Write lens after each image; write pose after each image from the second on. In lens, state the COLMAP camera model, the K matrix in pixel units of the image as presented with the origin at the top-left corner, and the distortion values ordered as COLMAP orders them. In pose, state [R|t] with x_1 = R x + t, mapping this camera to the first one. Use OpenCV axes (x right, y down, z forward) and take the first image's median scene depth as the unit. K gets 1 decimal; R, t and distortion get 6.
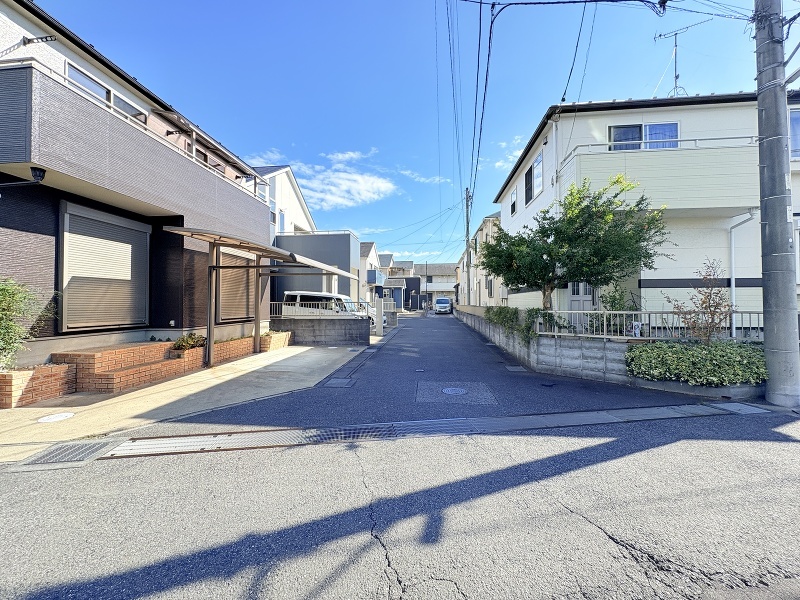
lens RADIAL K [[314.8, 0, 400.0], [0, 314.8, 300.0], [0, 0, 1]] dist [-0.000355, 0.000407]
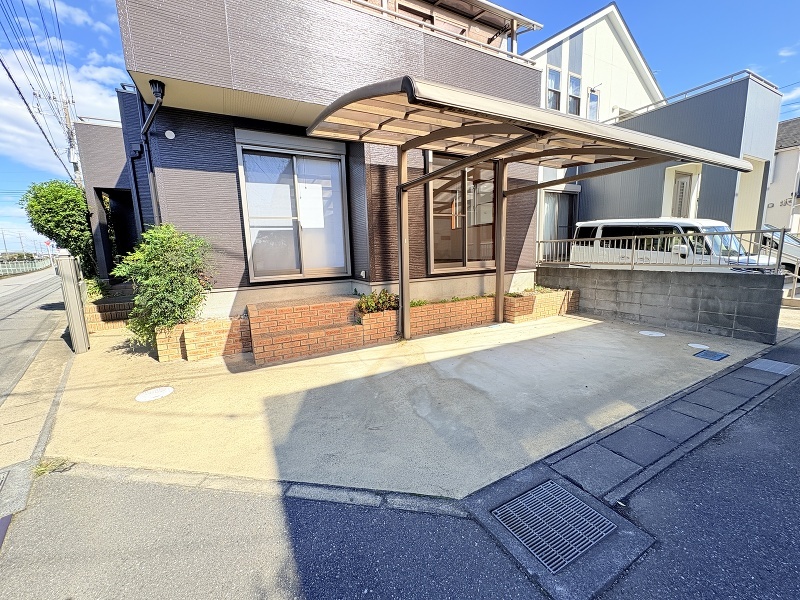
lens RADIAL K [[314.8, 0, 400.0], [0, 314.8, 300.0], [0, 0, 1]] dist [-0.000355, 0.000407]
pose [[0.547234, 0.116278, -0.828864, -0.033514], [0.040025, 0.985534, 0.164682, 0.008857], [0.836022, -0.123294, 0.534663, 0.416170]]
